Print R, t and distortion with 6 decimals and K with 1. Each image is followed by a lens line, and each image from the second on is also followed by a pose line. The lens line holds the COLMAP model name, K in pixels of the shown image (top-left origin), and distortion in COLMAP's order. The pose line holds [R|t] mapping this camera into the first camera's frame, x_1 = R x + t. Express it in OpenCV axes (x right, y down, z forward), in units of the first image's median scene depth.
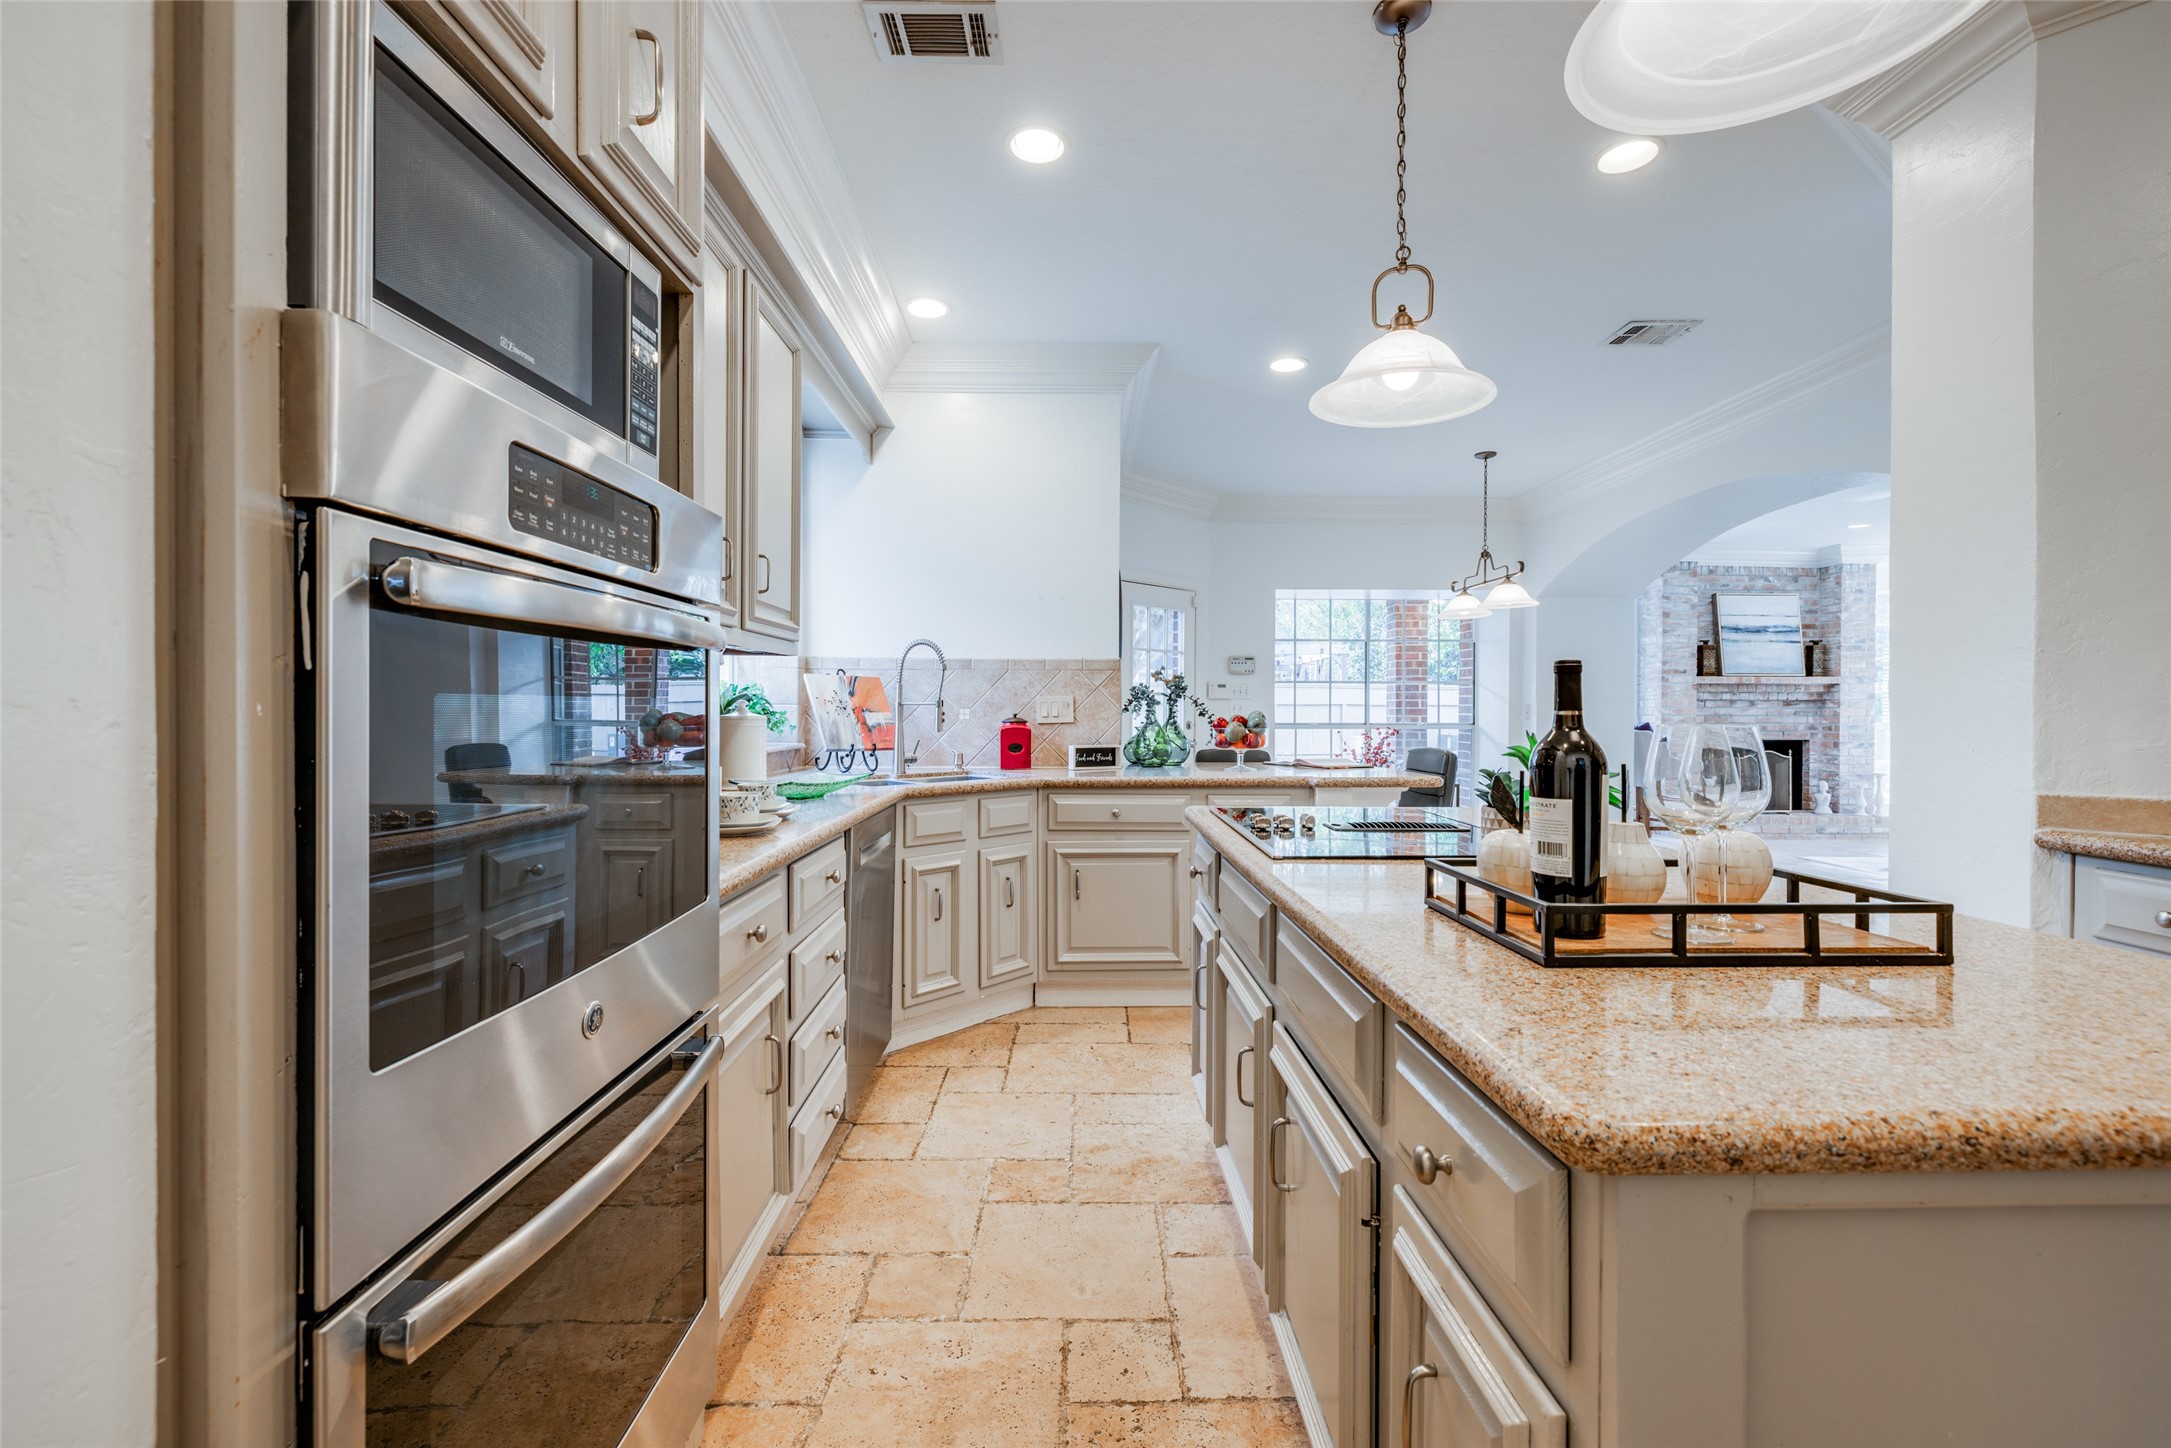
lens RADIAL K [[917.1, 0, 1091.5], [0, 917.1, 719.5], [0, 0, 1]] dist [0.000851, 0.000358]
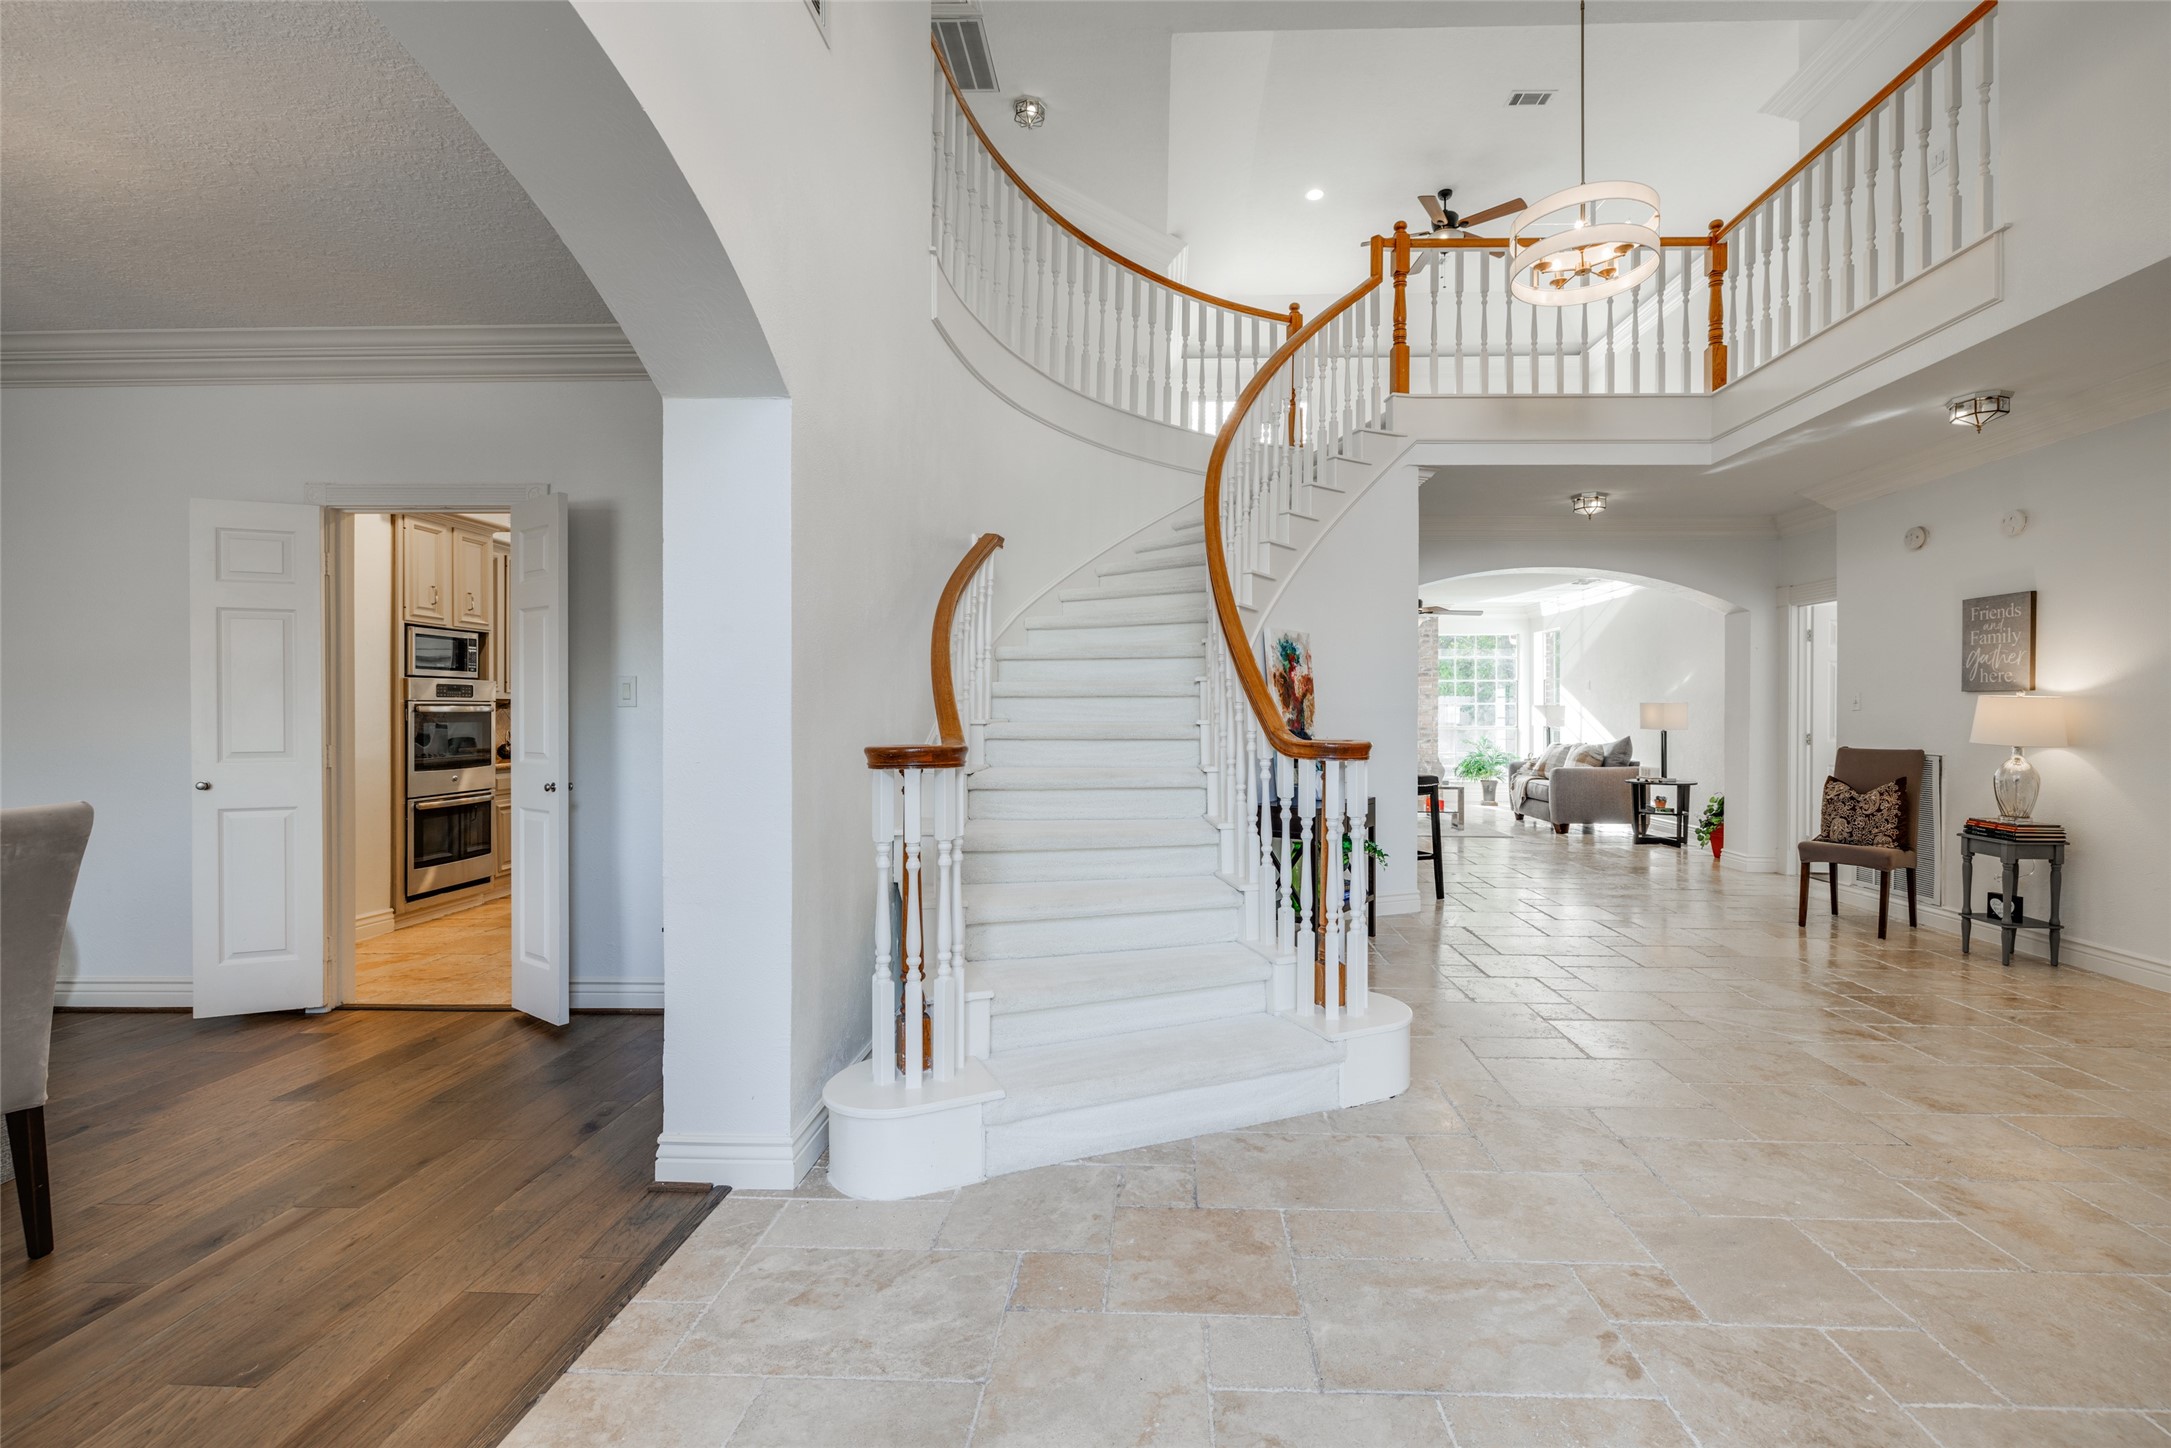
lens RADIAL K [[917.1, 0, 1095.8], [0, 917.1, 727.2], [0, 0, 1]] dist [0.000851, 0.000358]
pose [[0.997879, -0.010927, -0.064172, 4.996650], [0.010511, 0.999921, -0.006820, 0.105711], [0.064242, 0.006131, 0.997916, -5.830581]]
